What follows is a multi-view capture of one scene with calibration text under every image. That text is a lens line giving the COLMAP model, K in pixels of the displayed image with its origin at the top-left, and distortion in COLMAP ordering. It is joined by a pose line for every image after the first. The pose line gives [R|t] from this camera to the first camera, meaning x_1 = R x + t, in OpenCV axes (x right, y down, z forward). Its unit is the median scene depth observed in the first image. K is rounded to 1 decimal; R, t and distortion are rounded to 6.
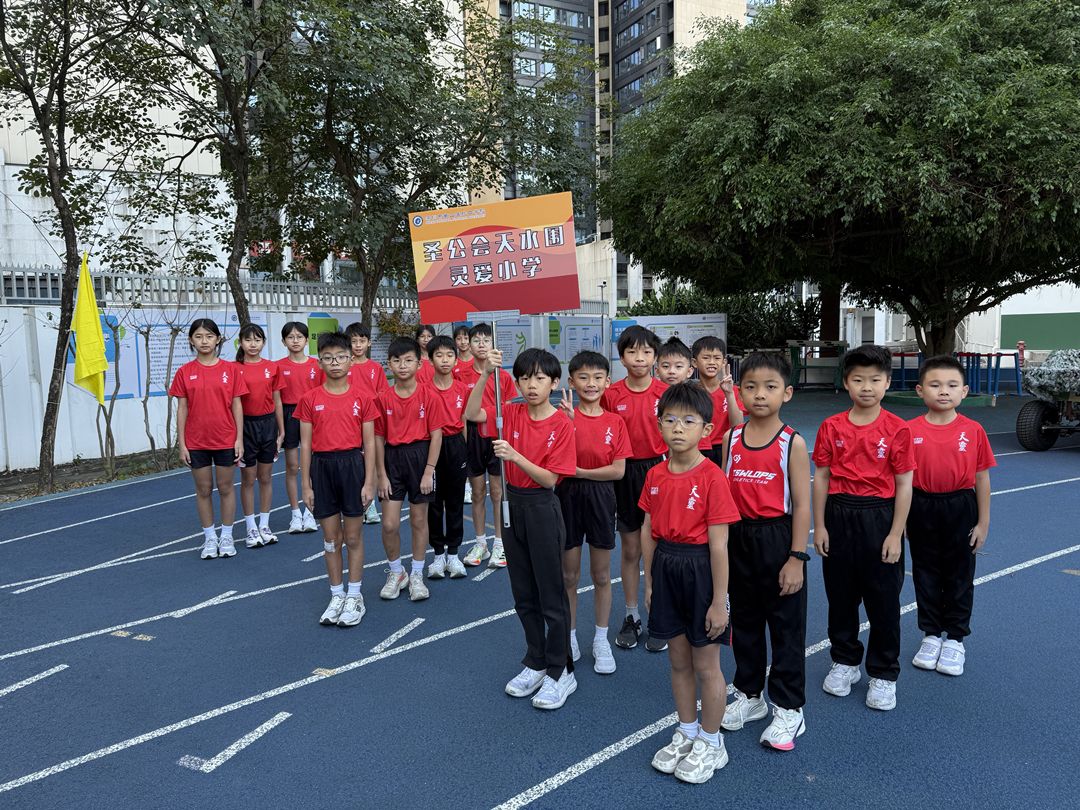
lens RADIAL K [[786.6, 0, 539.4], [0, 786.6, 400.8], [0, 0, 1]] dist [0.022335, -0.032269]
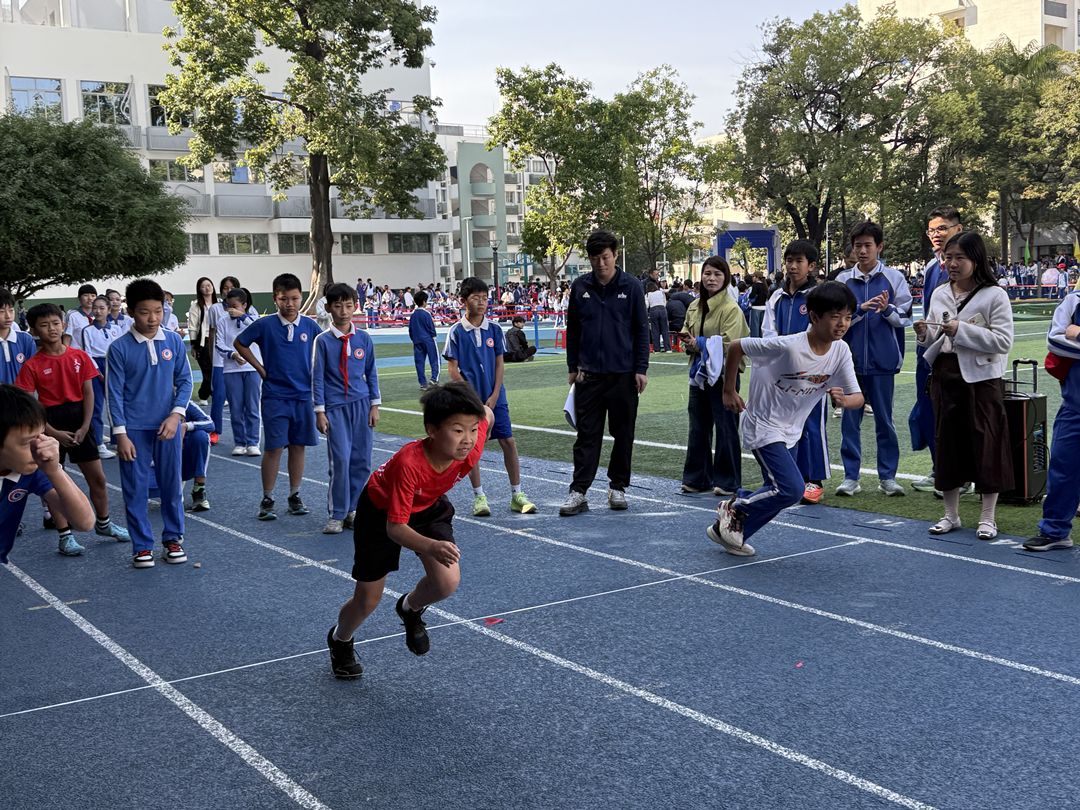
lens RADIAL K [[1271.9, 0, 560.7], [0, 1271.9, 397.9], [0, 0, 1]] dist [0.110858, 0.000000]
pose [[0.572590, -0.068307, 0.816991, -1.910117], [0.100025, 0.994899, 0.013079, 0.318188], [-0.813717, 0.074231, 0.576502, -2.761966]]
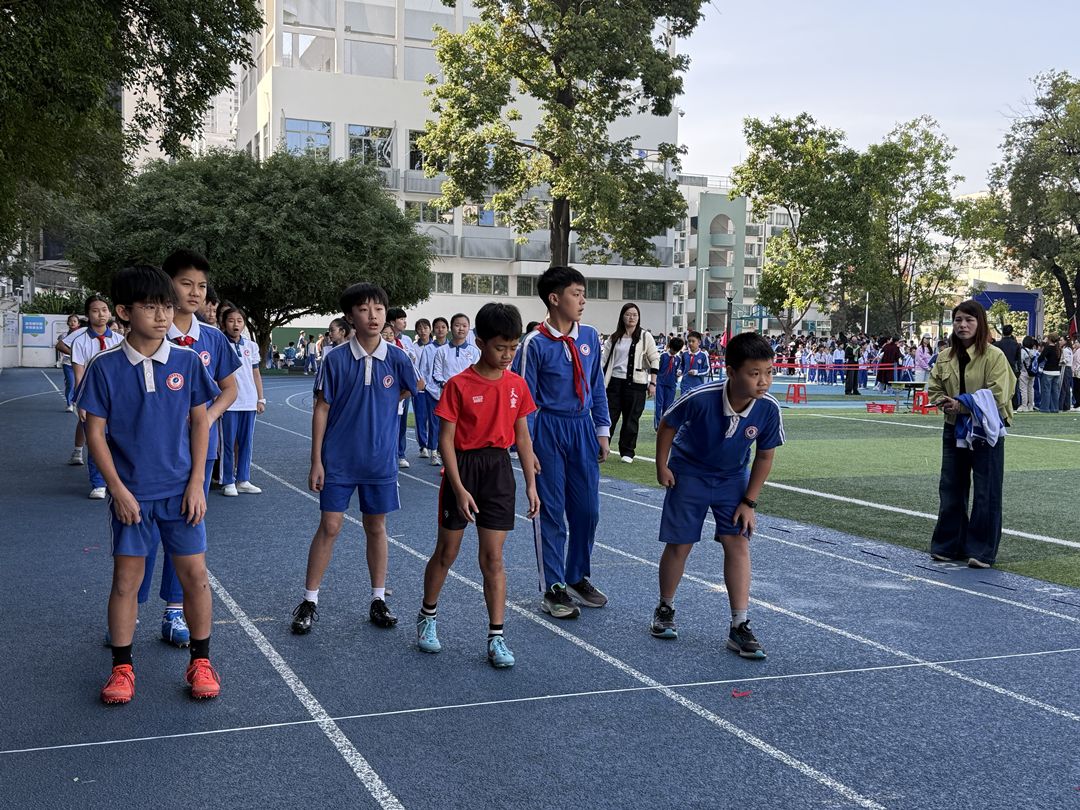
lens RADIAL K [[1271.9, 0, 534.9], [0, 1271.9, 404.4], [0, 0, 1]] dist [0.110858, 0.000000]
pose [[0.724136, 0.001937, 0.689655, -1.854506], [0.029840, 0.998972, -0.034138, 0.326059], [-0.689012, 0.045300, 0.723333, -2.722428]]
